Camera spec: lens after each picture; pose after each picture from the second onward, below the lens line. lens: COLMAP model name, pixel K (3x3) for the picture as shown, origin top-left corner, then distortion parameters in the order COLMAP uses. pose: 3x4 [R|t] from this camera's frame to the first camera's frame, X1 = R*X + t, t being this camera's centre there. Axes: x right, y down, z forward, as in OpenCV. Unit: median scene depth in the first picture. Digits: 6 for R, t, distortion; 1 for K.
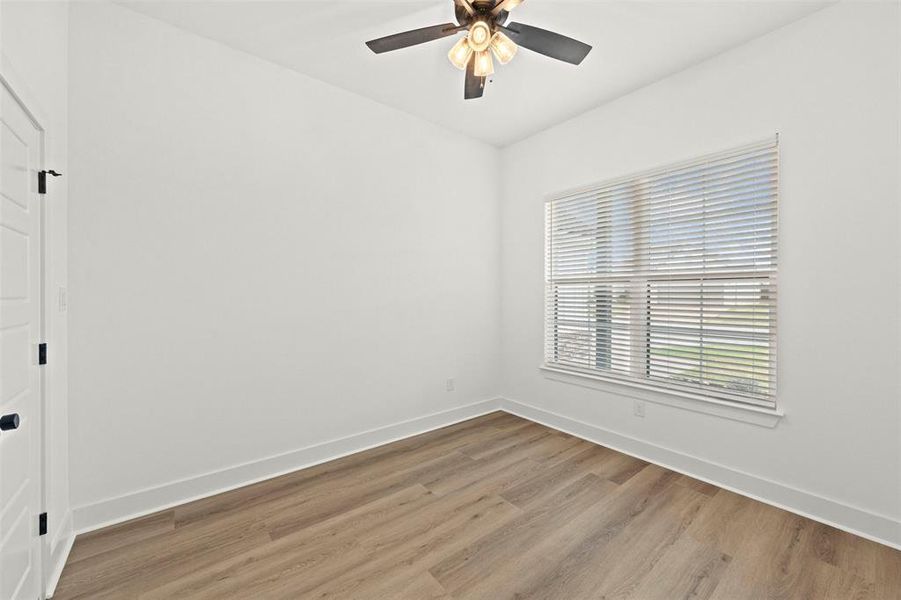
lens RADIAL K [[327.0, 0, 447.4], [0, 327.0, 292.8], [0, 0, 1]] dist [0.000152, -0.000016]
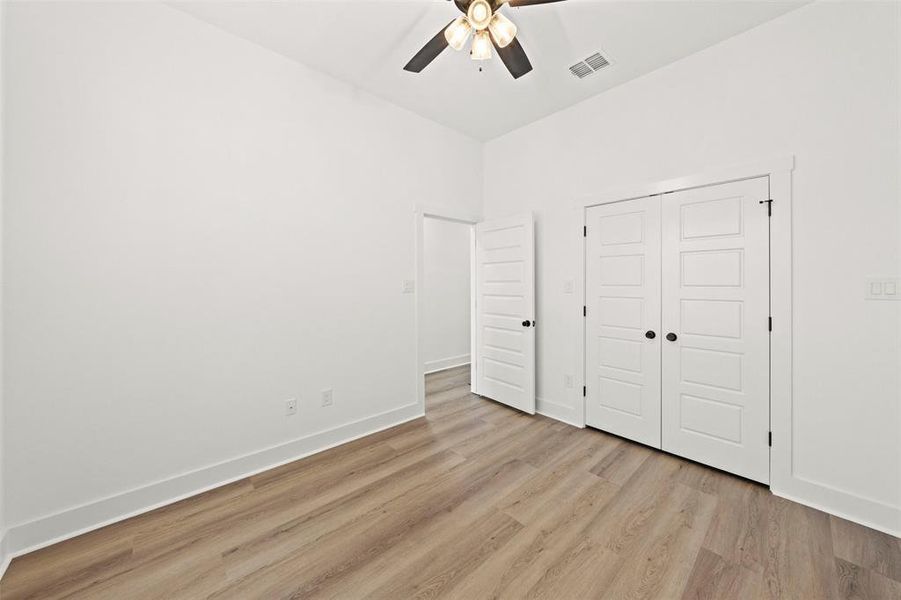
lens RADIAL K [[306.8, 0, 452.5], [0, 306.8, 292.4], [0, 0, 1]] dist [-0.000078, -0.000082]
pose [[-0.997001, -0.001935, -0.077359, 0.260729], [-0.002691, 0.999950, 0.009667, 0.028015], [0.077336, 0.009846, -0.996956, 1.936019]]
